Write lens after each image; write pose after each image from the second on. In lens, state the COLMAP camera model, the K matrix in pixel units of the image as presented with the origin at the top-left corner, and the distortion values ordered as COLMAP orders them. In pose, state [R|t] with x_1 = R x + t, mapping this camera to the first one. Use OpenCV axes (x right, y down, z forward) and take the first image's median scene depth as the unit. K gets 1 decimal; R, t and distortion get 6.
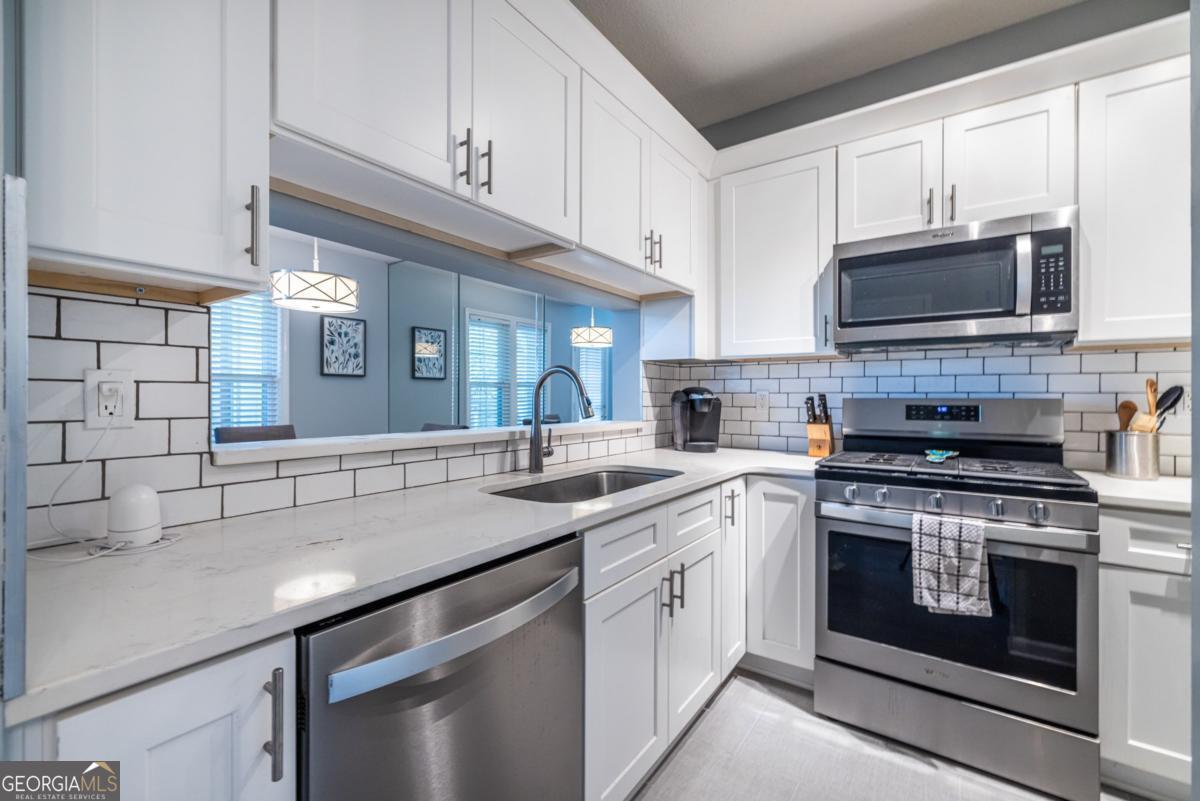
lens RADIAL K [[511.2, 0, 598.2], [0, 511.2, 400.3], [0, 0, 1]] dist [-0.001385, 0.000680]
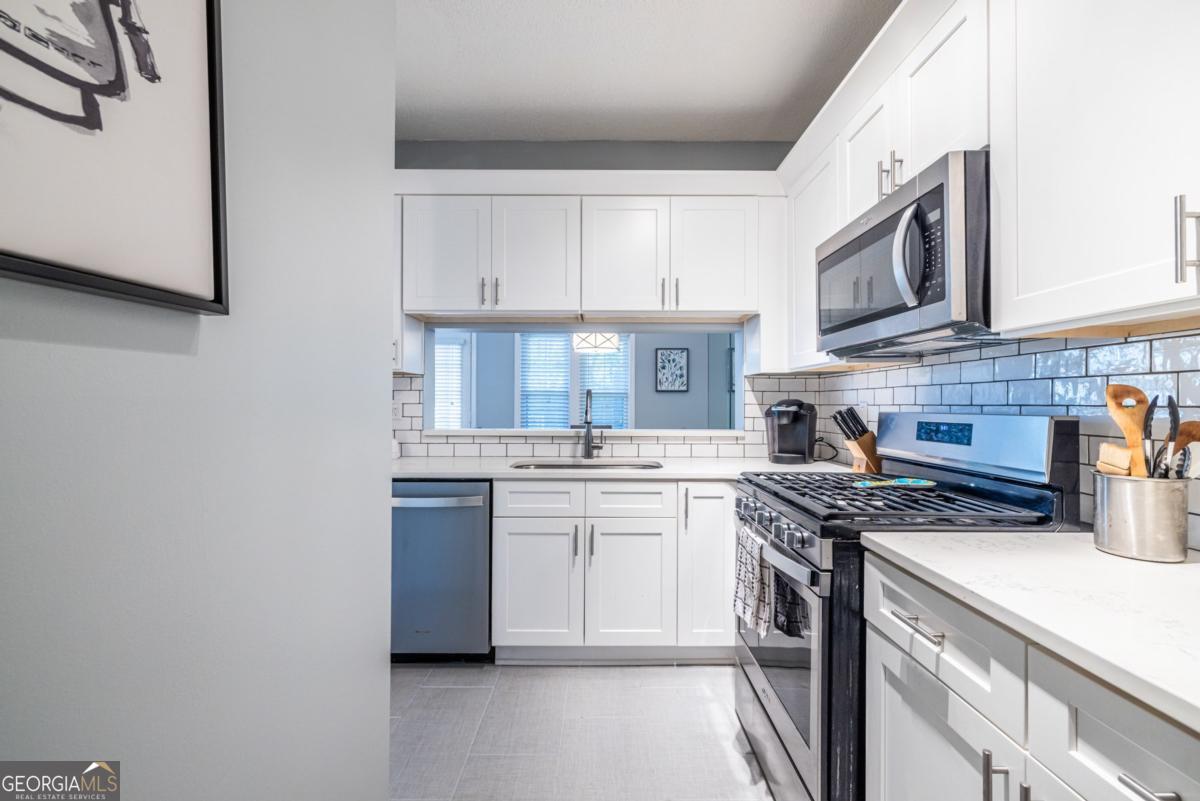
lens RADIAL K [[511.2, 0, 595.9], [0, 511.2, 405.3], [0, 0, 1]] dist [-0.001385, 0.000680]
pose [[0.565852, -0.001085, -0.824506, 1.049255], [-0.003653, 0.999986, -0.003823, -0.011315], [0.824499, 0.005175, 0.565840, 0.143449]]
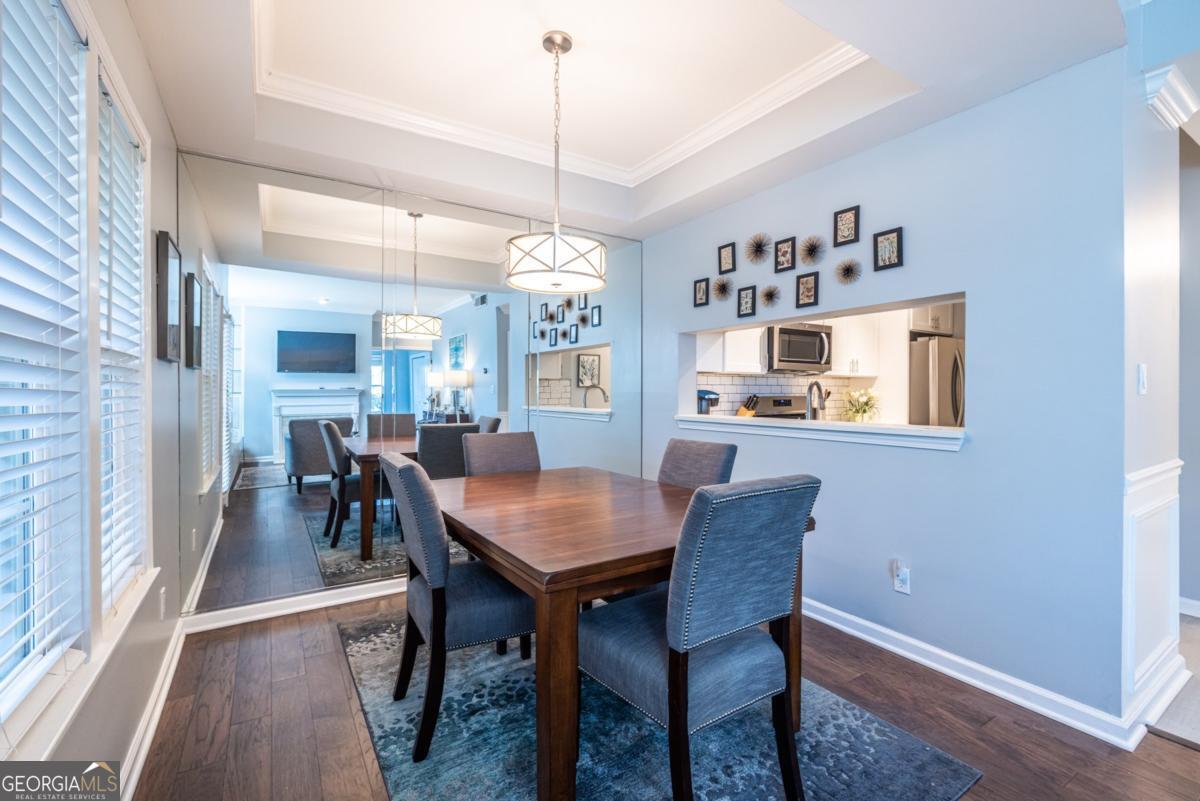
lens RADIAL K [[511.2, 0, 605.4], [0, 511.2, 392.1], [0, 0, 1]] dist [-0.001385, 0.000680]
pose [[0.374033, -0.007061, 0.927389, -1.725225], [0.008133, 0.999958, 0.004333, -0.037958], [-0.927380, 0.005922, 0.374075, 0.920310]]
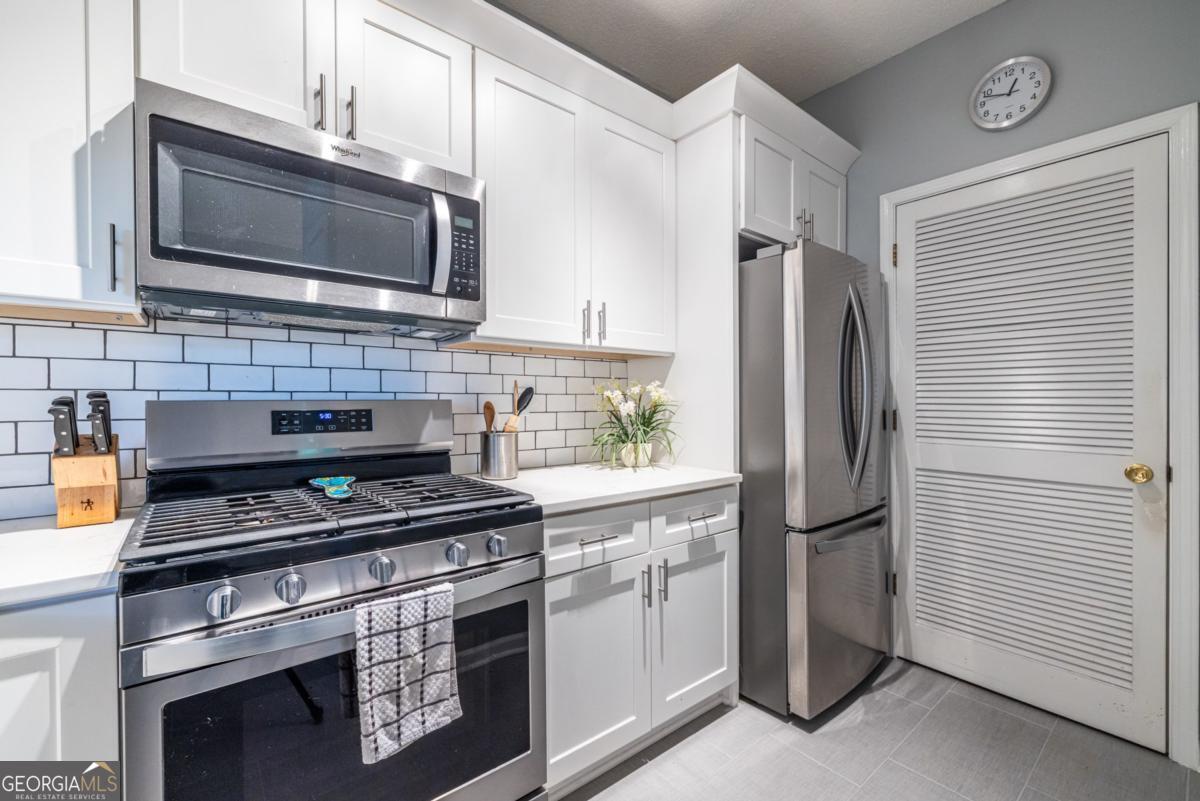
lens RADIAL K [[498.9, 0, 602.0], [0, 498.9, 401.9], [0, 0, 1]] dist [-0.003951, 0.001726]
pose [[0.266078, -0.008334, 0.963915, 0.132027], [0.007700, 0.999949, 0.006520, -0.002832], [-0.963921, 0.005687, 0.266129, 0.482054]]
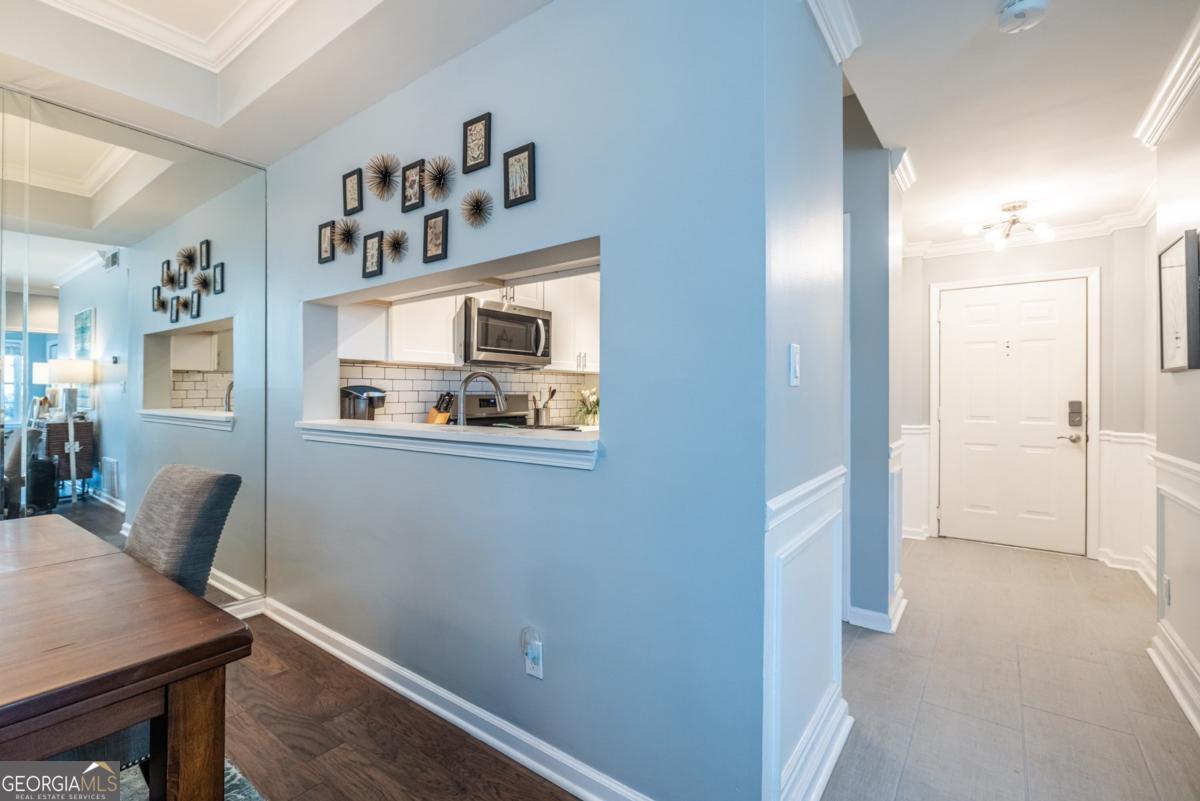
lens RADIAL K [[525.2, 0, 599.7], [0, 525.2, 391.7], [0, 0, 1]] dist [-0.013491, 0.000817]
pose [[0.028222, -0.001927, 0.999600, -1.194698], [0.005323, 0.999984, 0.001777, -0.015702], [-0.999587, 0.005271, 0.028232, 0.596502]]
